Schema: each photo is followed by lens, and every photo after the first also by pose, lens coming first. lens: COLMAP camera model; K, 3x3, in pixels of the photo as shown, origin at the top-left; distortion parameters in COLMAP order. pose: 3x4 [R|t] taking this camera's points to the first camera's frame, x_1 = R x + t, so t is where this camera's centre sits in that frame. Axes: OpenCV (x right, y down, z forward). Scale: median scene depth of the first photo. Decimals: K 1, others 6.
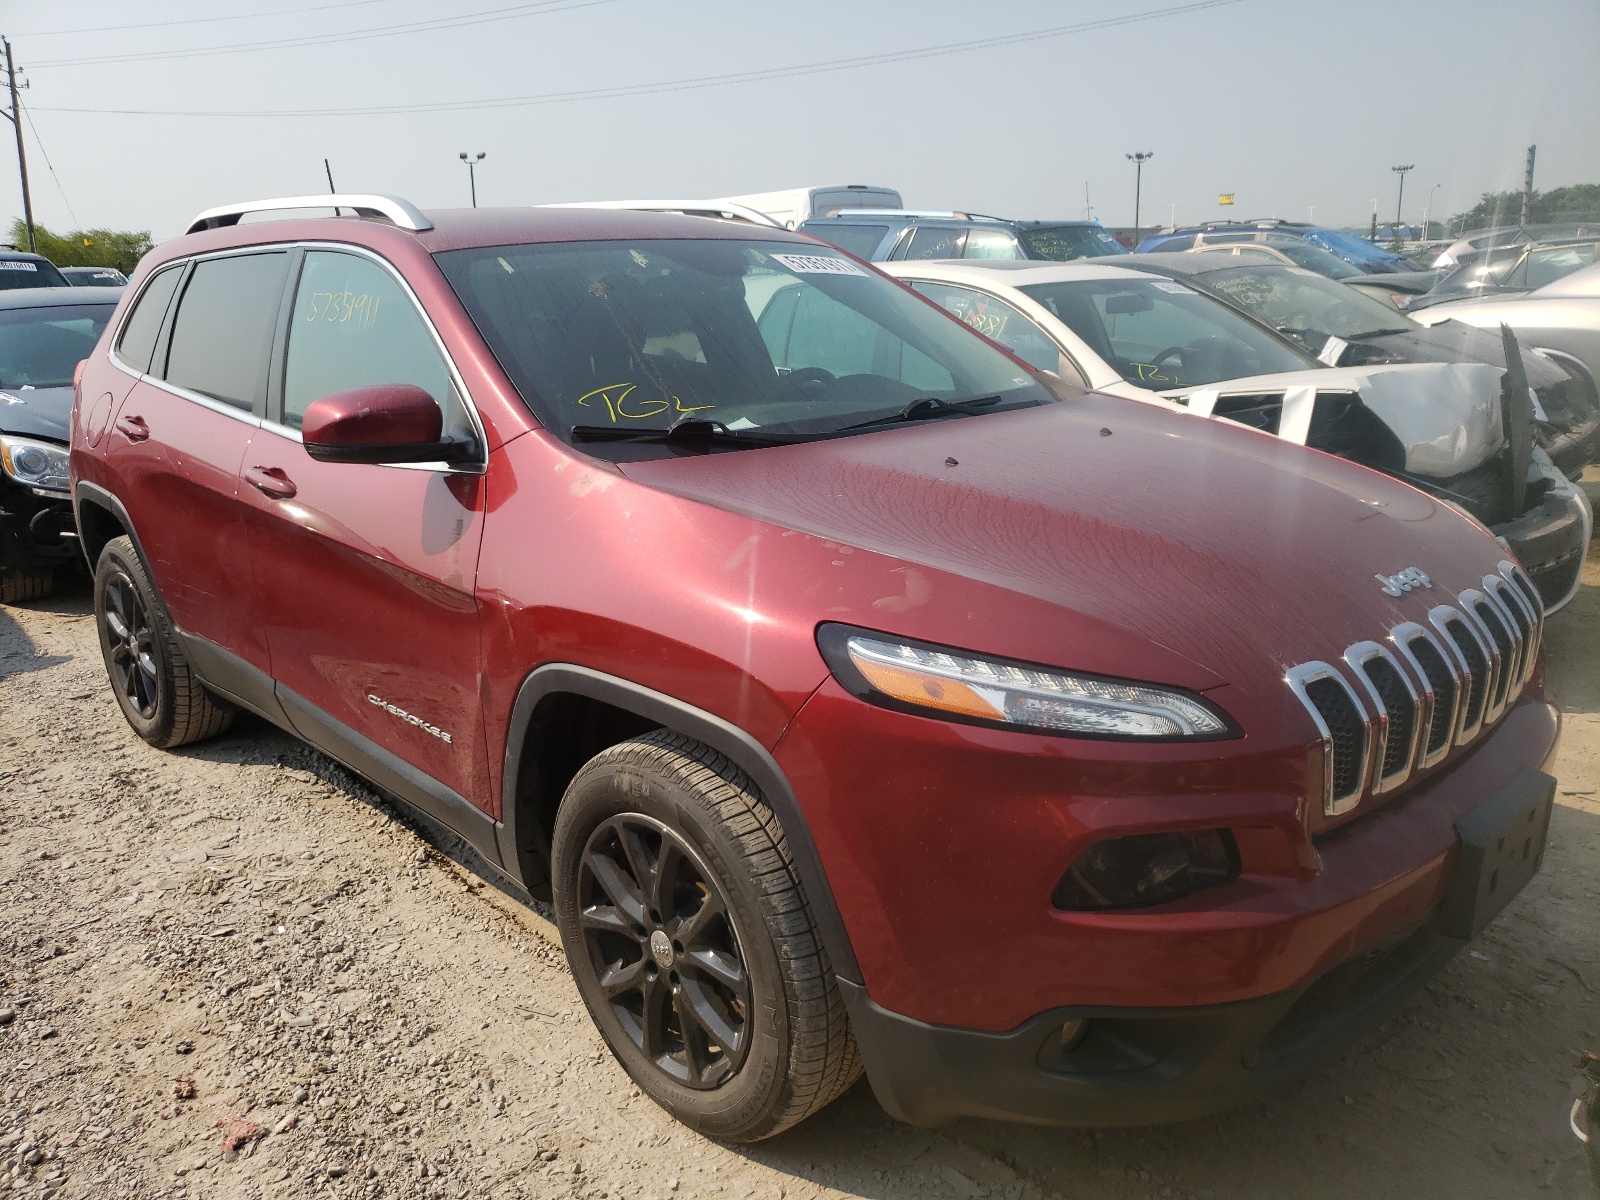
lens RADIAL K [[1206.9, 0, 800.0], [0, 1206.9, 600.0], [0, 0, 1]] dist [0.009886, 0.001848]
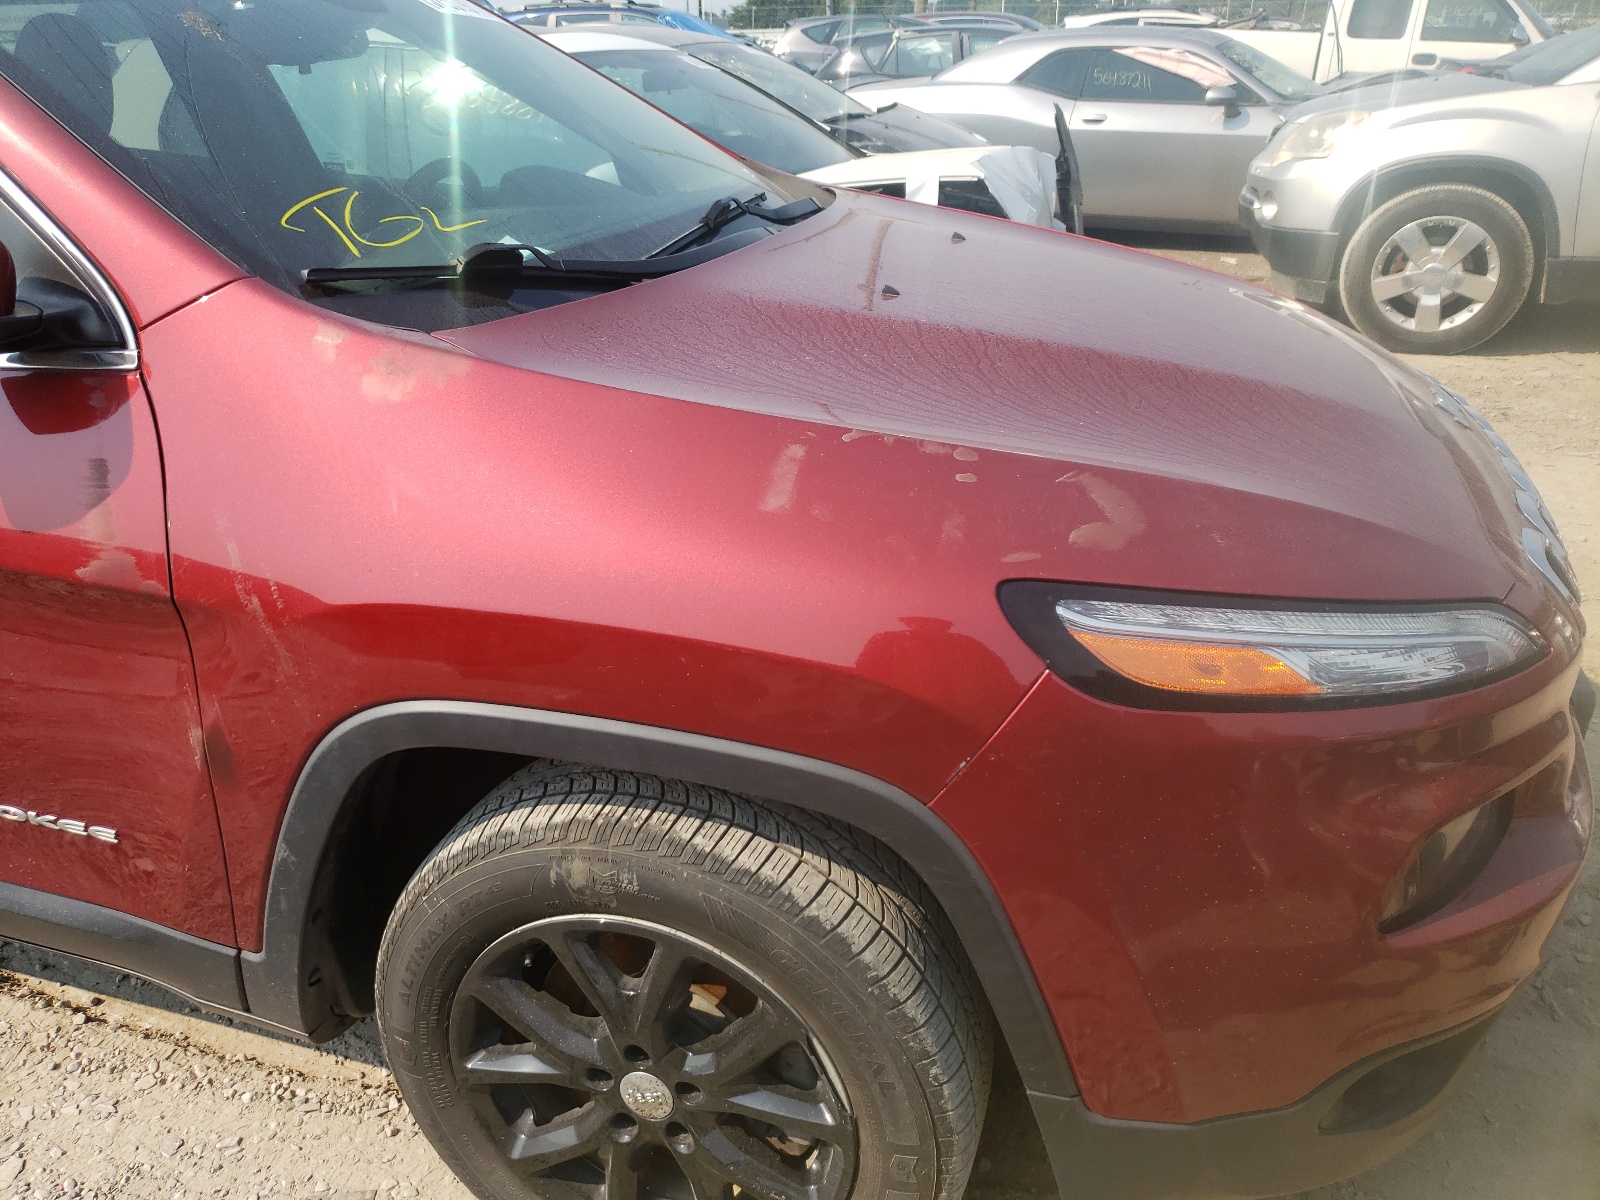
lens RADIAL K [[1265.6, 0, 800.0], [0, 1265.6, 600.0], [0, 0, 1]] dist [-0.069555, 0.112315]
pose [[0.882693, -0.167927, 0.438923, -0.291179], [0.101556, 0.980070, 0.170730, -0.076182], [-0.458845, -0.106127, 0.882155, 0.400230]]
